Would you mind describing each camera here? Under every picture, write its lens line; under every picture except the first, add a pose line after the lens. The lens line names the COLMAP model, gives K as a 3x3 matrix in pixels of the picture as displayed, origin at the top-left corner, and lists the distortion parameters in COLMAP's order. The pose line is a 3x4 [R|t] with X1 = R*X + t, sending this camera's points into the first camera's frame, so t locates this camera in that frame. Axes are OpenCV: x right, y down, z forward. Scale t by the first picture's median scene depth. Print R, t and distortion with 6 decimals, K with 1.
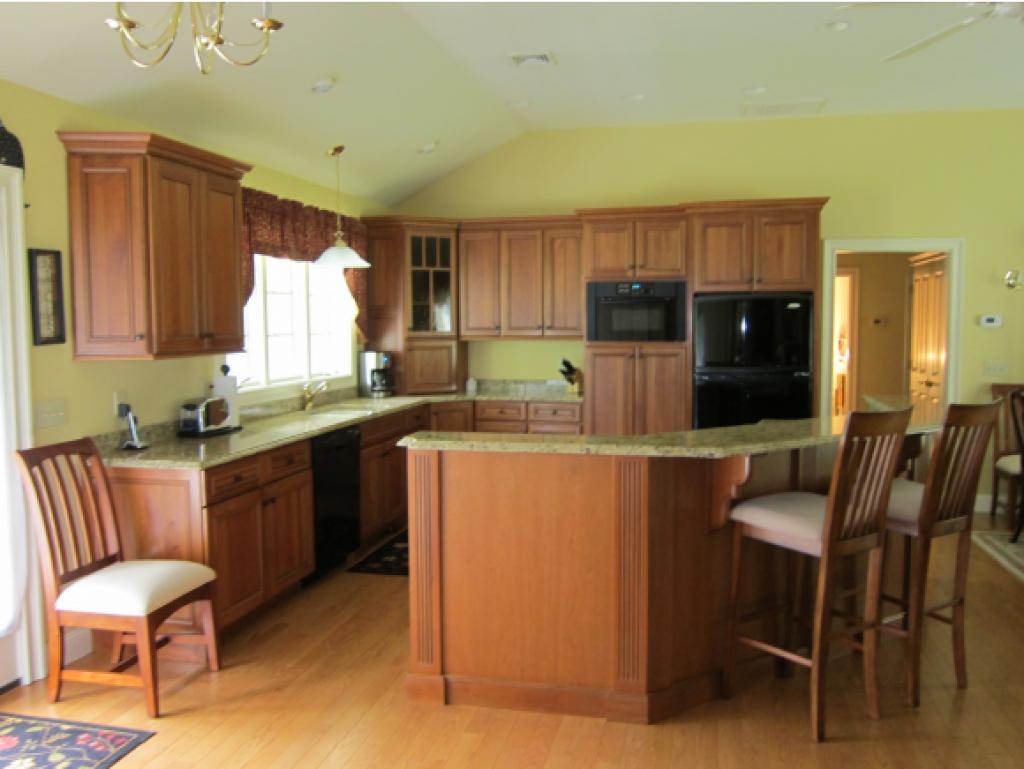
lens RADIAL K [[852.4, 0, 512.0], [0, 852.4, 384.5], [0, 0, 1]] dist [-0.058802, 0.008833]
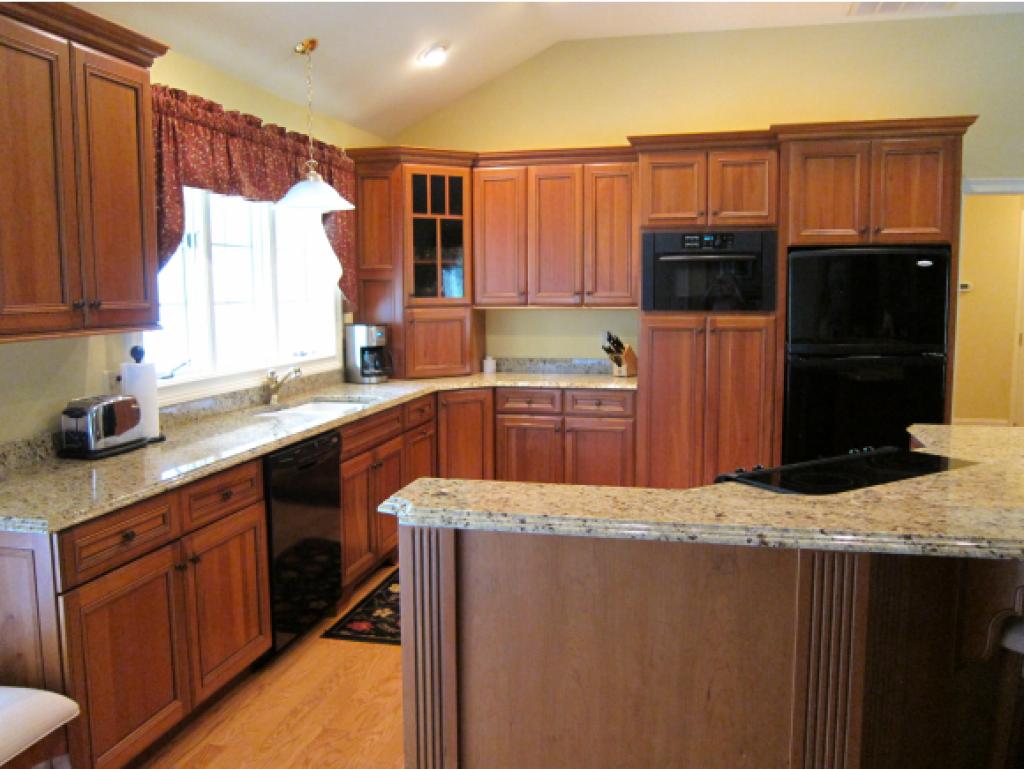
lens RADIAL K [[852.4, 0, 512.0], [0, 852.4, 384.5], [0, 0, 1]] dist [-0.058802, 0.008833]
pose [[0.999971, 0.000208, -0.007572, -0.024422], [0.000081, 0.999272, 0.038156, -0.014258], [0.007575, -0.038155, 0.999243, 0.246093]]
